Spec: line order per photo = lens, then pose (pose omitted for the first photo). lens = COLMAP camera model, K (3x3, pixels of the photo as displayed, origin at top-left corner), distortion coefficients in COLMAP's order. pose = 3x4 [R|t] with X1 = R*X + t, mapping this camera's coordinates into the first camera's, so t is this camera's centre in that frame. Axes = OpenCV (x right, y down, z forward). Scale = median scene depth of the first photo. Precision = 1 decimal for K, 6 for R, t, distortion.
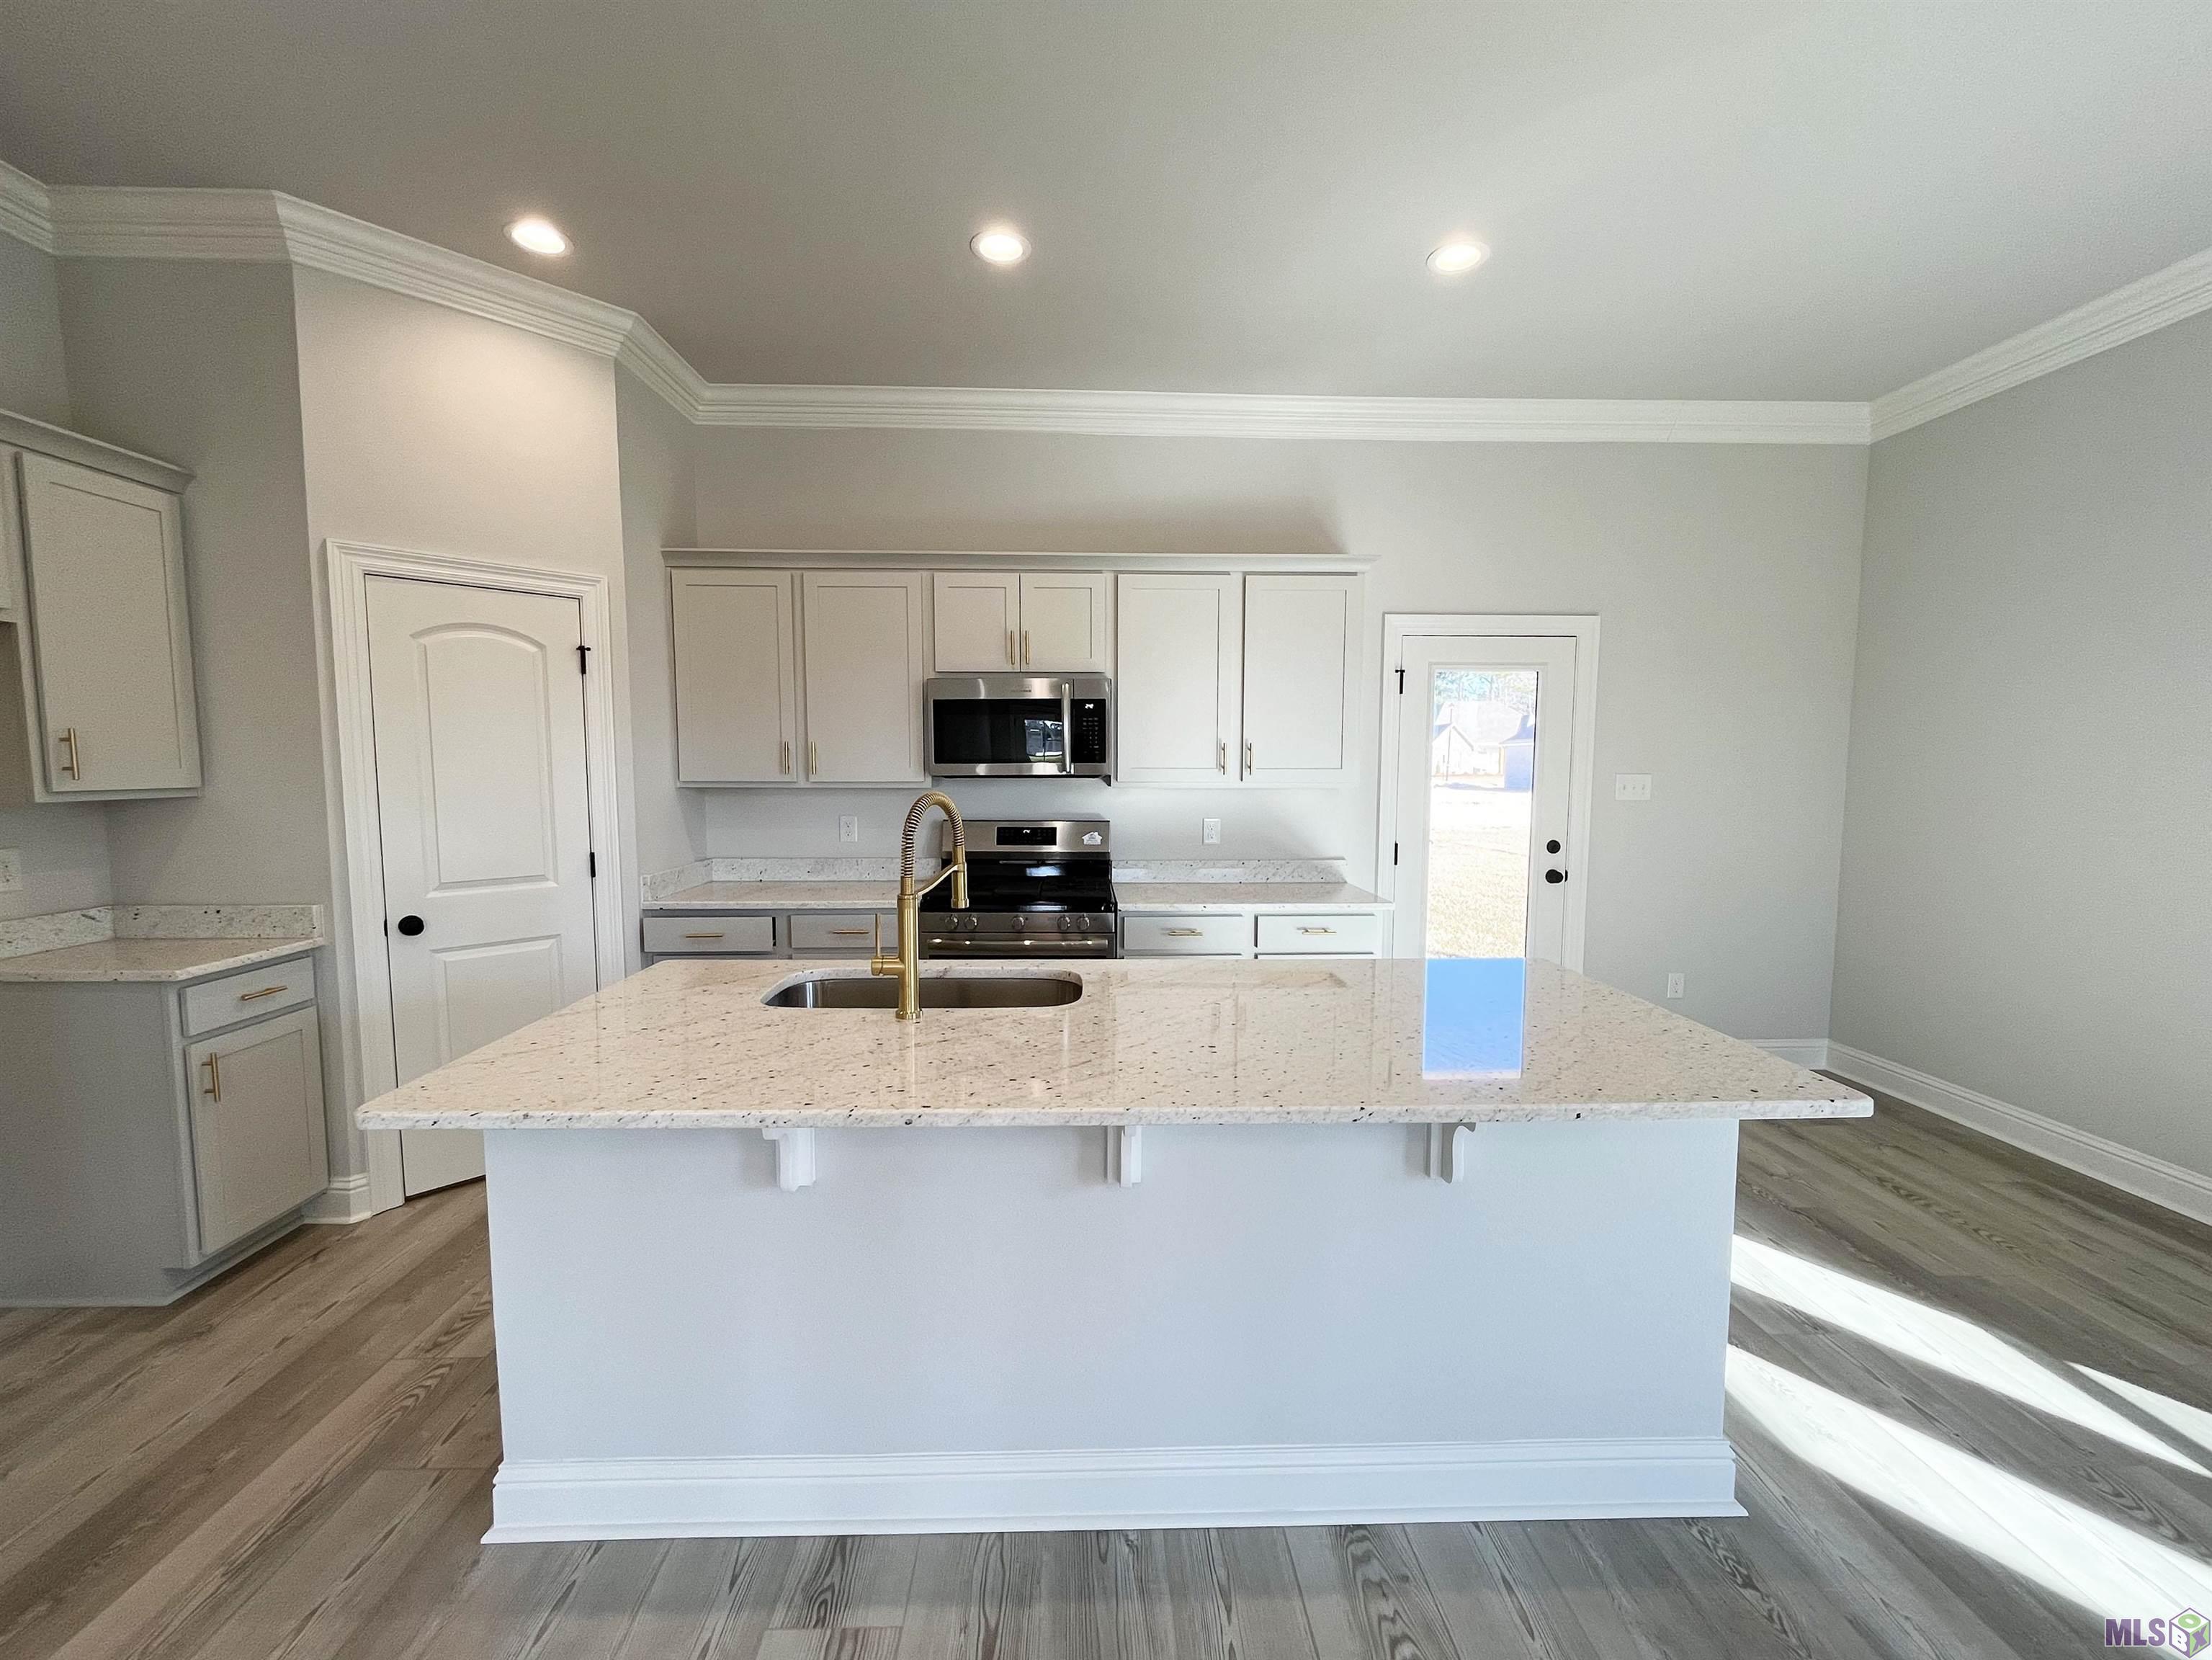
lens RADIAL K [[894.5, 0, 1101.5], [0, 894.5, 836.2], [0, 0, 1]] dist [-0.004064, -0.000566]
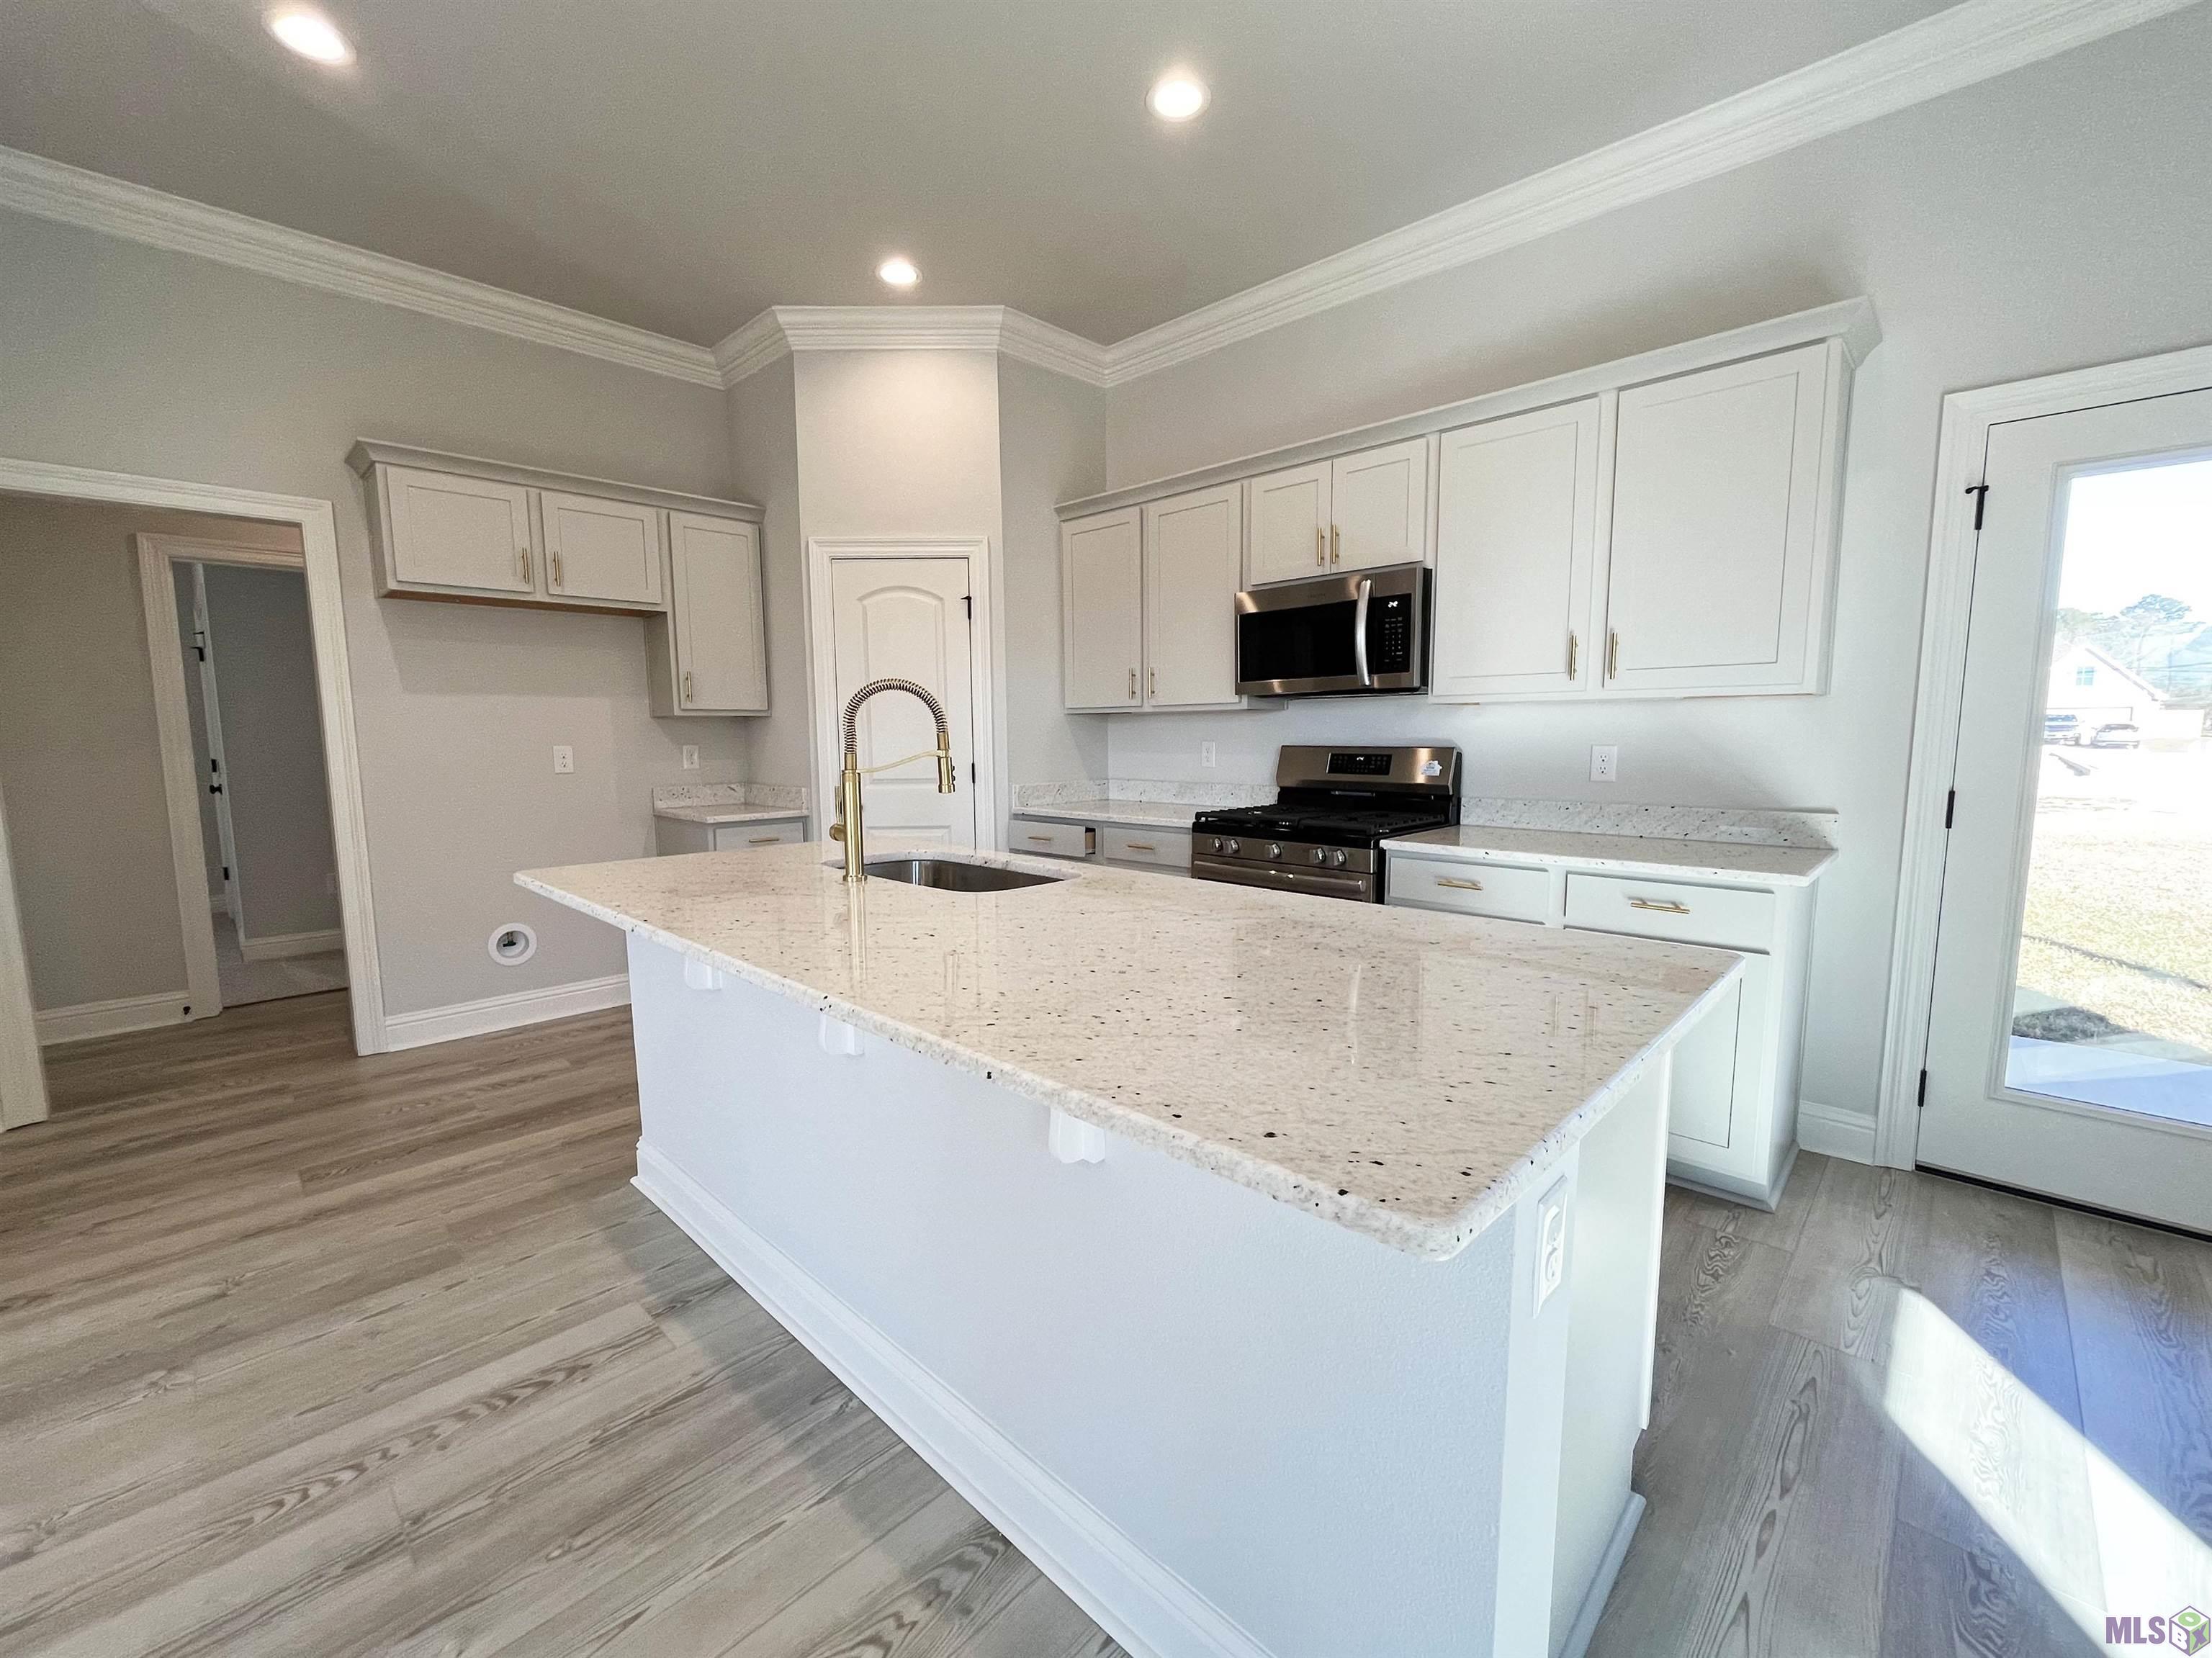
lens RADIAL K [[894.3, 0, 1100.0], [0, 894.3, 832.9], [0, 0, 1]] dist [-0.004064, -0.000566]
pose [[0.703609, 0.073775, -0.706748, 0.419416], [-0.048493, 0.997262, 0.055824, 0.035337], [0.708931, -0.005006, 0.705260, 0.231201]]
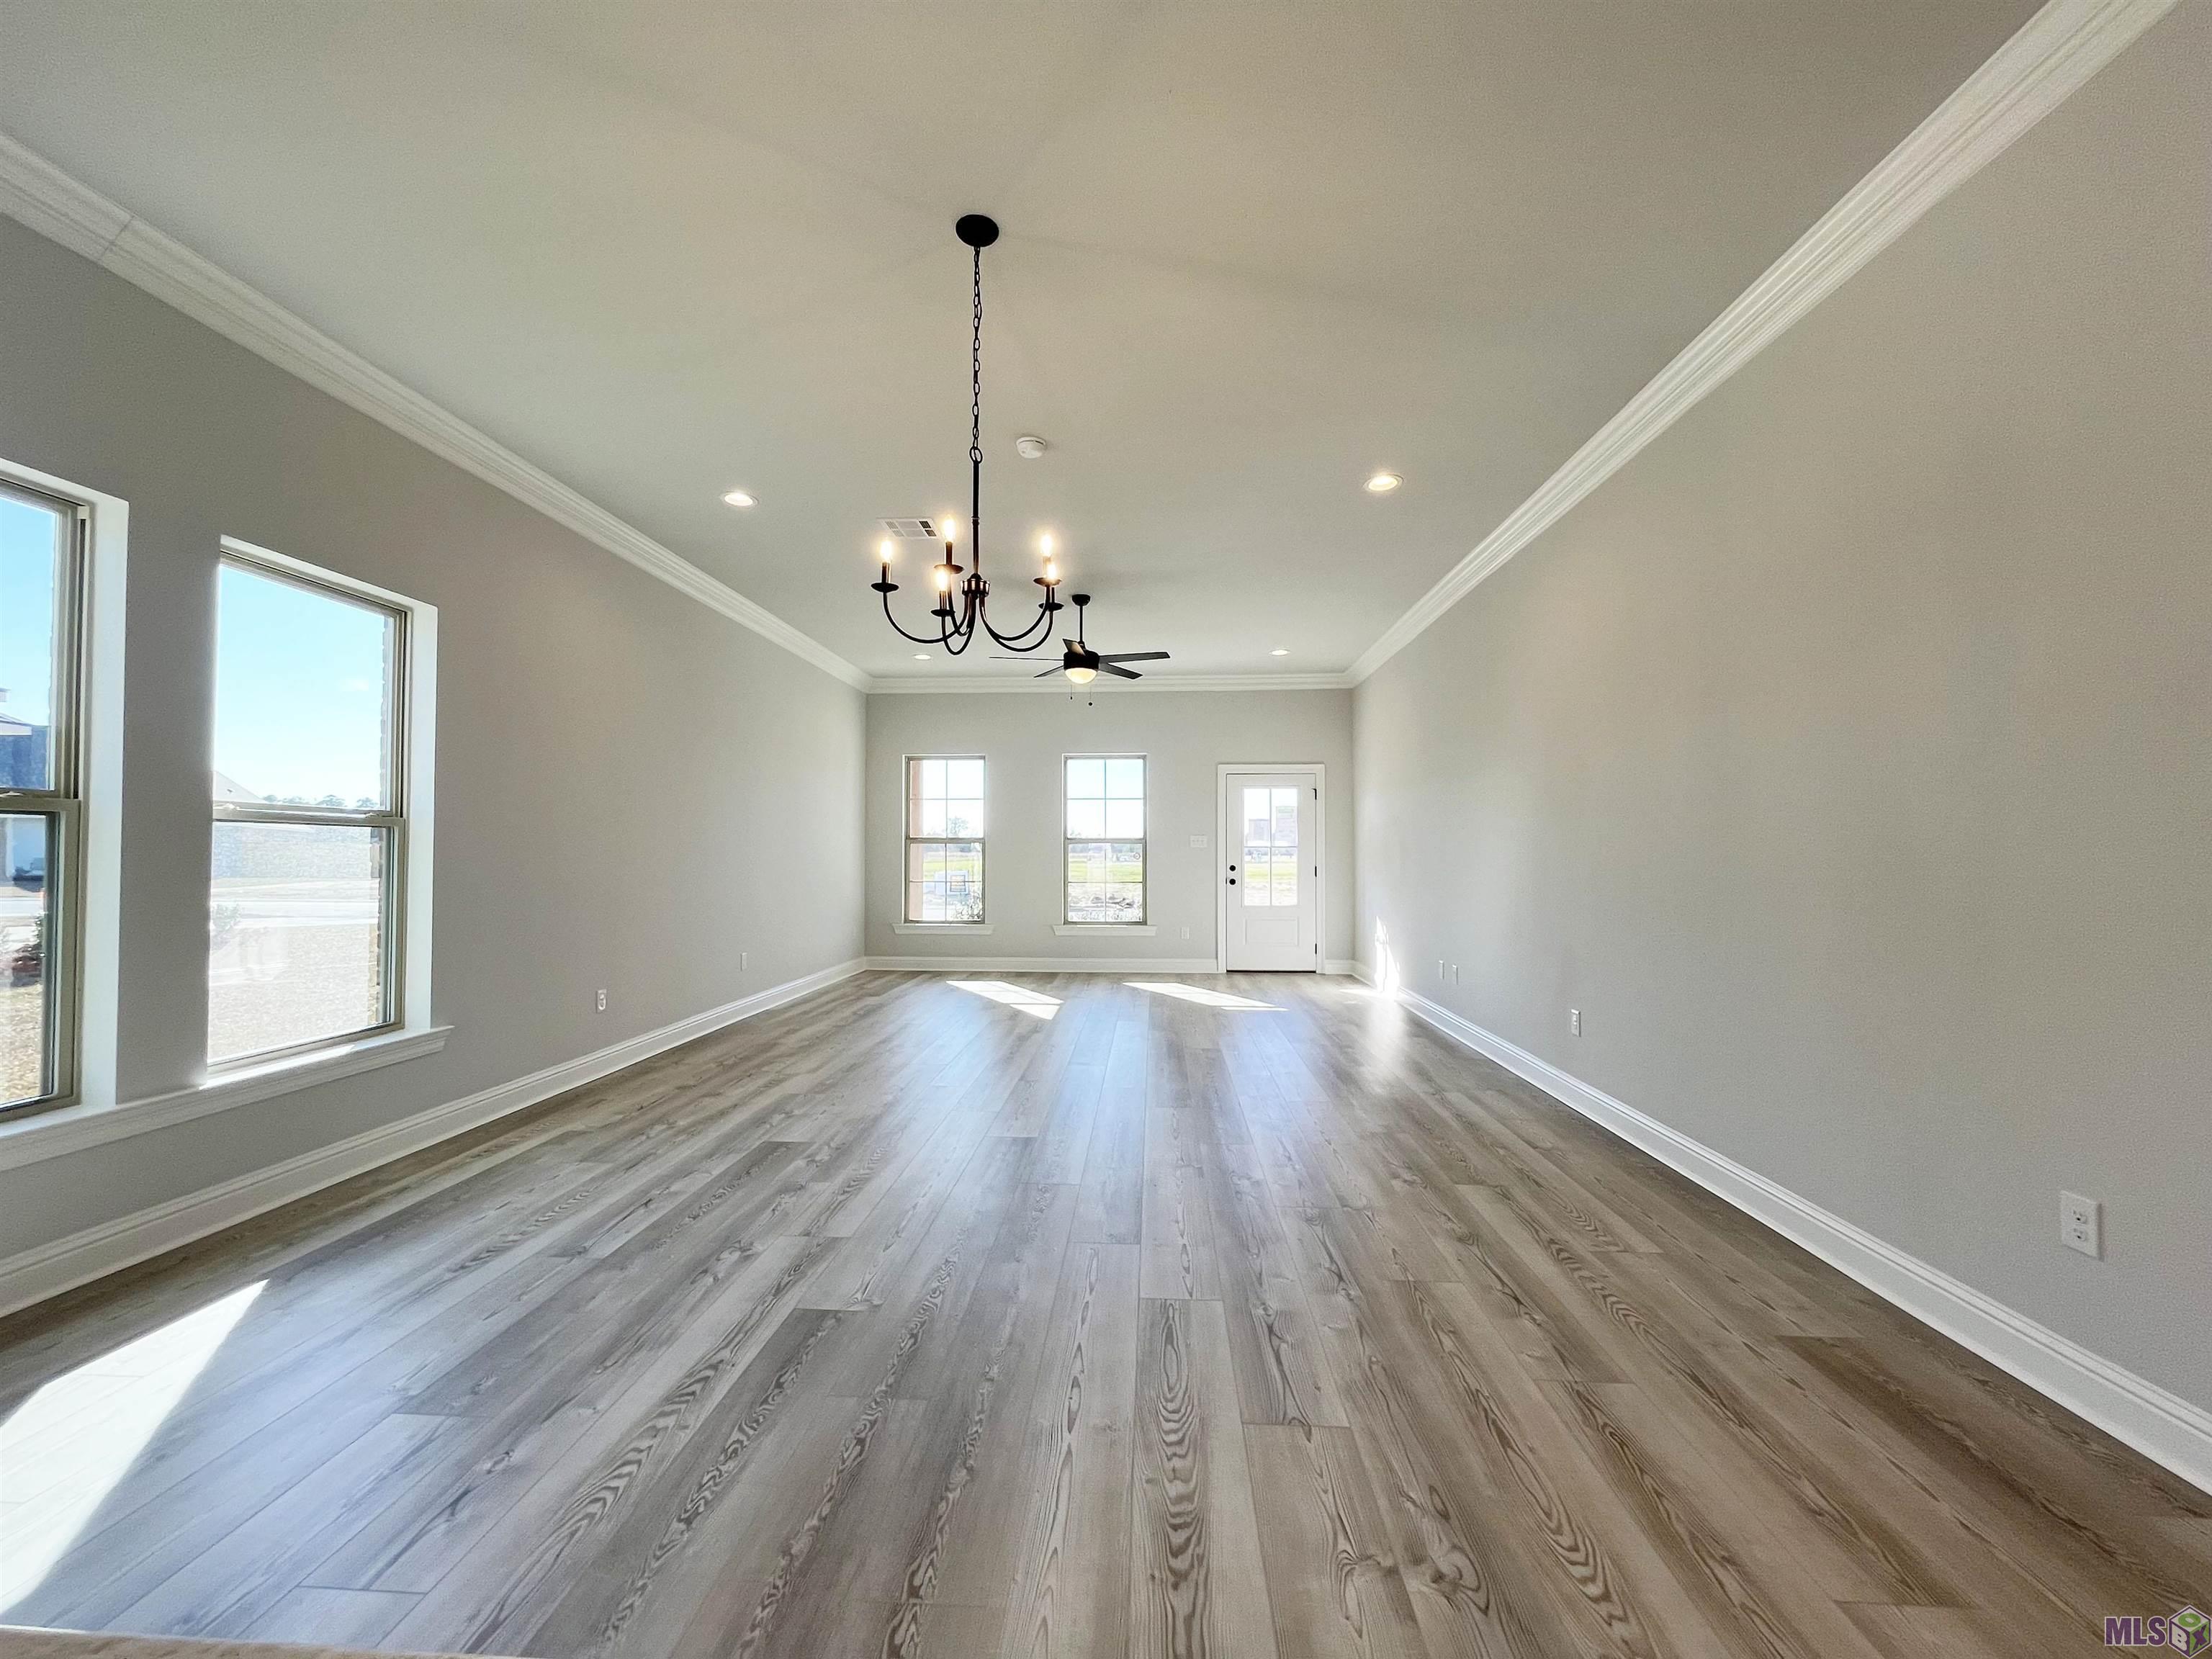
lens RADIAL K [[894.4, 0, 1105.5], [0, 894.4, 835.1], [0, 0, 1]] dist [-0.004064, -0.000566]
pose [[-0.995927, -0.005759, 0.089975, 0.129911], [-0.000334, 0.998186, 0.060201, 0.010398], [-0.090158, 0.059926, -0.994123, 0.892608]]
